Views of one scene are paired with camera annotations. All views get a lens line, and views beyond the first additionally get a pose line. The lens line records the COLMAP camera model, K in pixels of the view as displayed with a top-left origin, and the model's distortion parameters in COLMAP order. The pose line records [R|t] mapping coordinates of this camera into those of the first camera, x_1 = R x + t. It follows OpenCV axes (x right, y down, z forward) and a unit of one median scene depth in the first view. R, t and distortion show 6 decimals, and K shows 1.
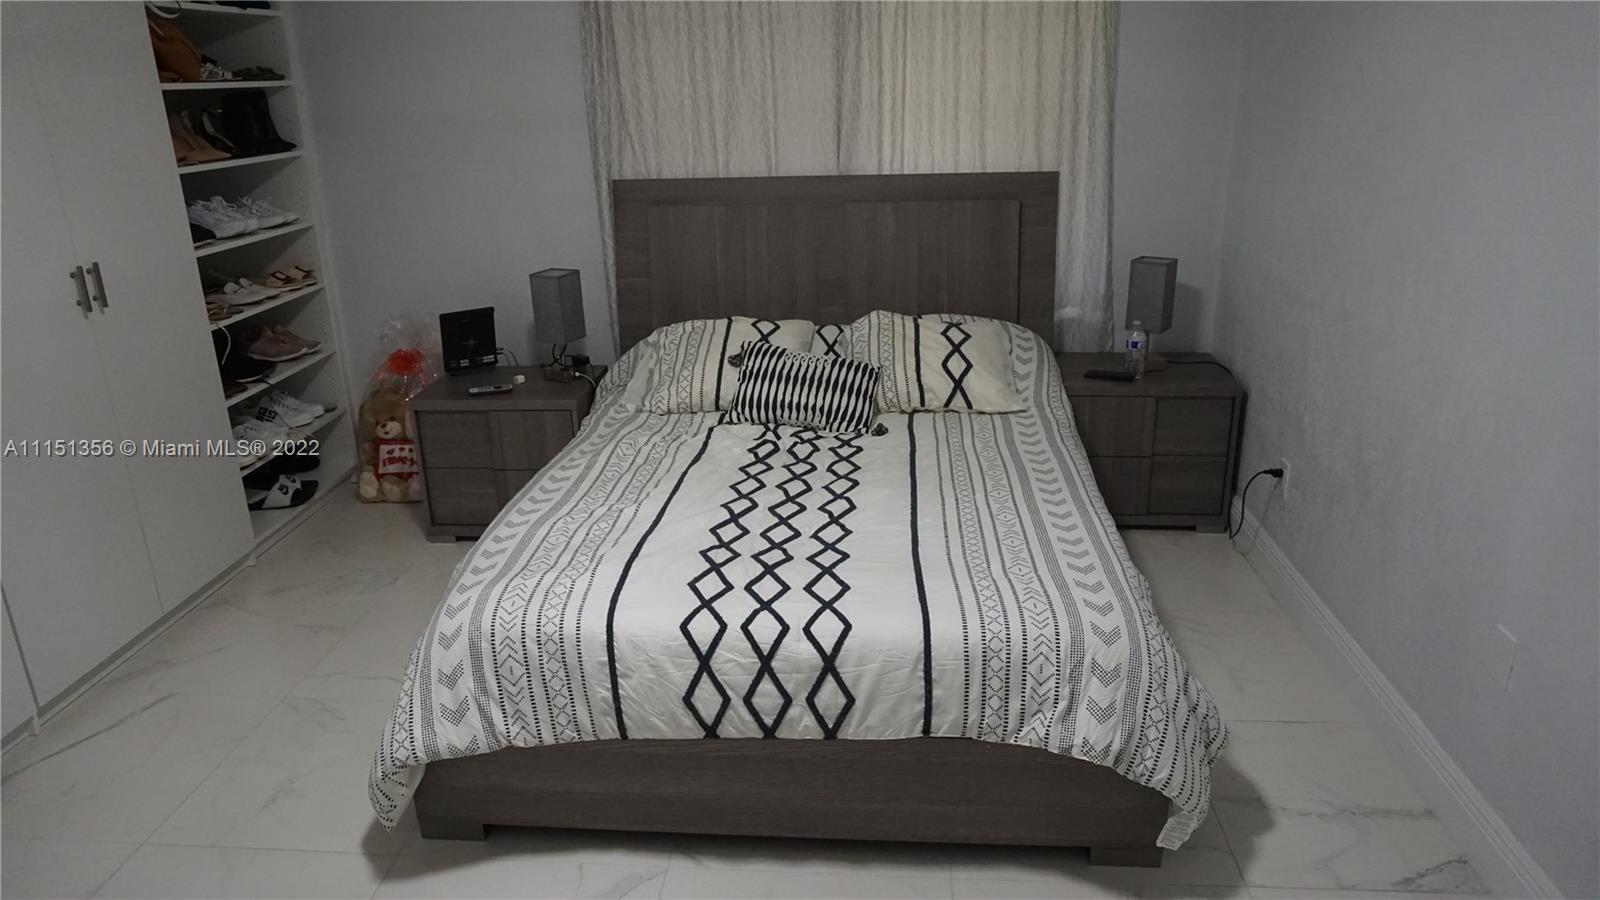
lens RADIAL K [[1072.9, 0, 799.2], [0, 1072.9, 450.7], [0, 0, 1]] dist [-0.047978, 0.040894]
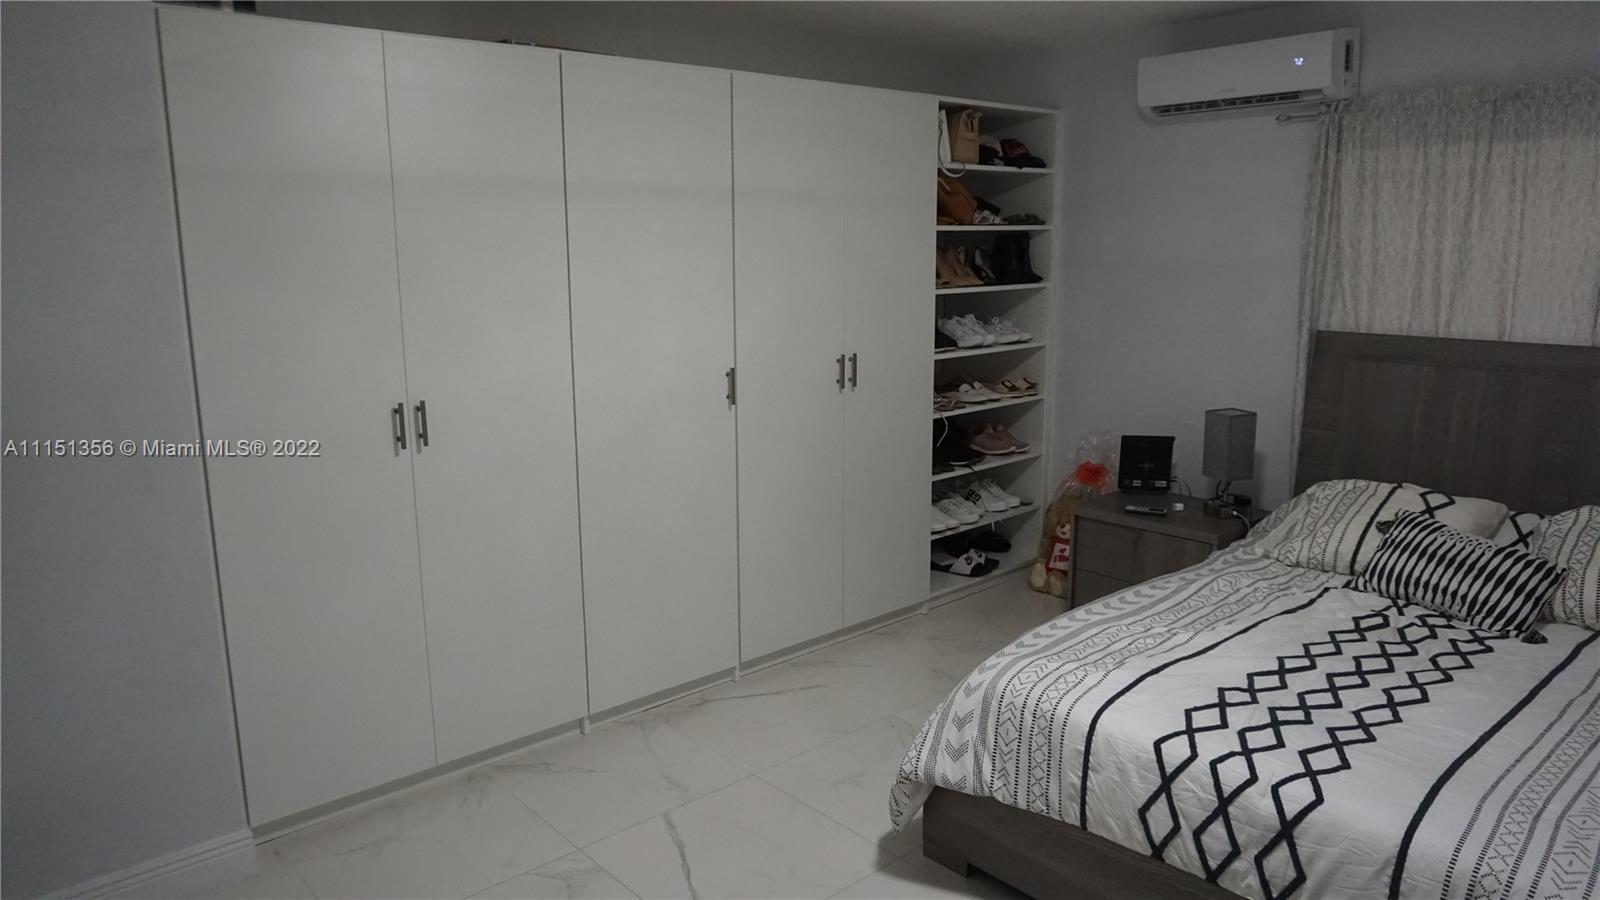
lens RADIAL K [[1072.9, 0, 794.3], [0, 1072.9, 449.8], [0, 0, 1]] dist [-0.047978, 0.040894]
pose [[0.723166, 0.154712, -0.673123, 0.189110], [-0.239033, 0.970425, -0.033759, 0.004701], [0.647992, 0.185312, 0.738759, -0.028526]]
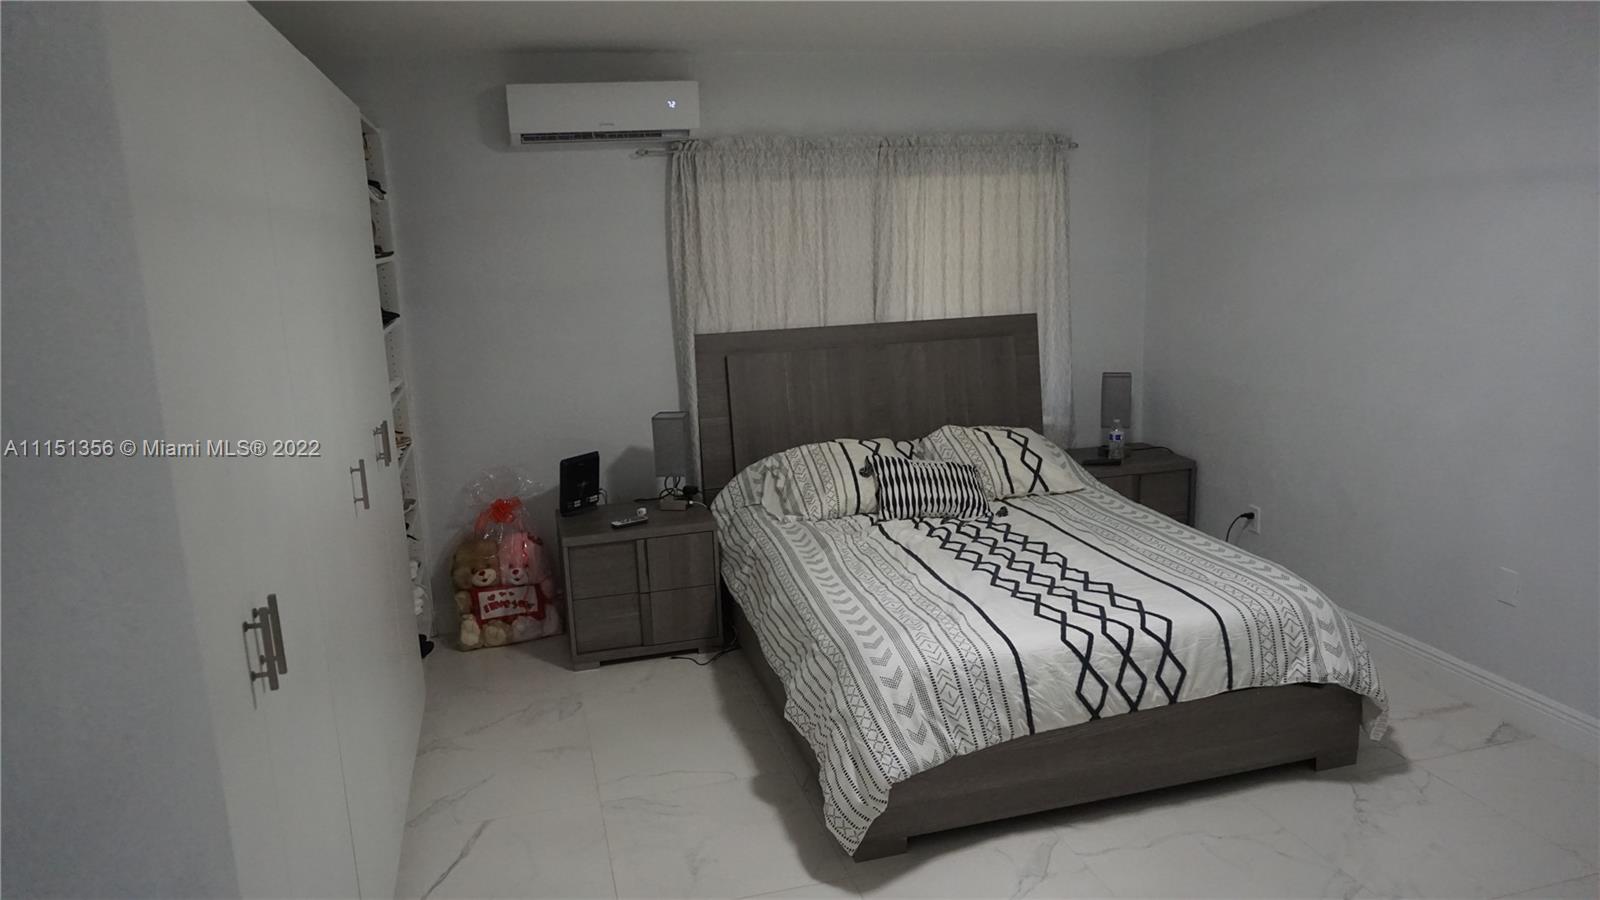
lens RADIAL K [[1072.9, 0, 806.2], [0, 1072.9, 446.8], [0, 0, 1]] dist [-0.047978, 0.040894]
pose [[0.938514, -0.077725, 0.336377, -0.556360], [0.127261, 0.983603, -0.127791, 0.036812], [-0.320929, 0.162742, 0.933017, -0.126136]]
